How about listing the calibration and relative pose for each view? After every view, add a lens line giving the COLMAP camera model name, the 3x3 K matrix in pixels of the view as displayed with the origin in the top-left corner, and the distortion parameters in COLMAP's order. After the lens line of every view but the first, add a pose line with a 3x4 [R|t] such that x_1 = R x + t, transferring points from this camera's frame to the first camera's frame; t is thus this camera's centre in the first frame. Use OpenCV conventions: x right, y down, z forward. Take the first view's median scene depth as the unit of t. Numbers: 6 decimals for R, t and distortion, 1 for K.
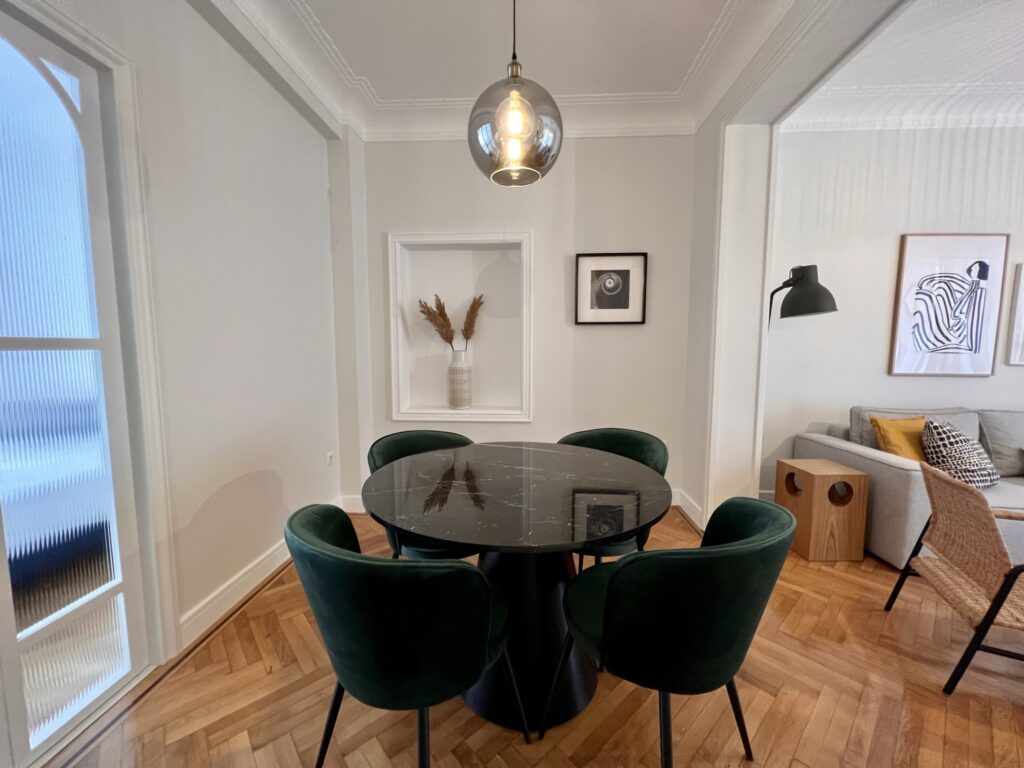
lens RADIAL K [[411.4, 0, 511.0], [0, 411.4, 383.3], [0, 0, 1]] dist [0.000211, -0.000237]
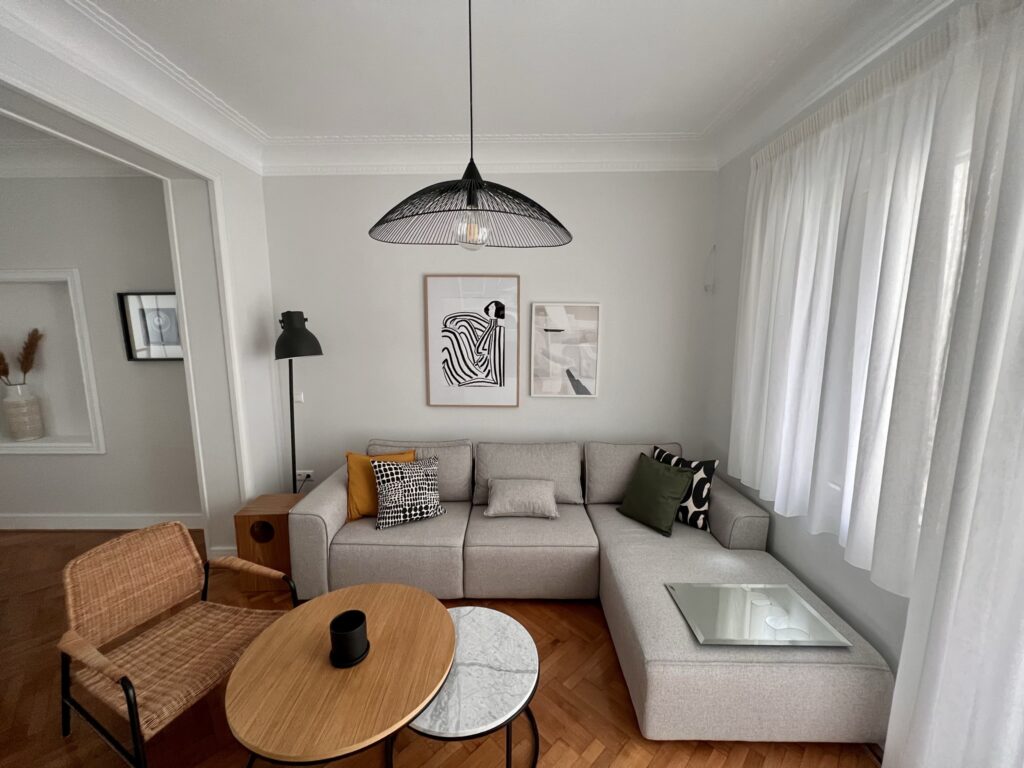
lens RADIAL K [[411.4, 0, 511.8], [0, 411.4, 384.9], [0, 0, 1]] dist [0.000211, -0.000237]
pose [[0.998398, -0.009718, 0.055742, 1.113398], [0.006444, 0.998260, 0.058621, -0.141537], [-0.056215, -0.058167, 0.996723, -0.076513]]
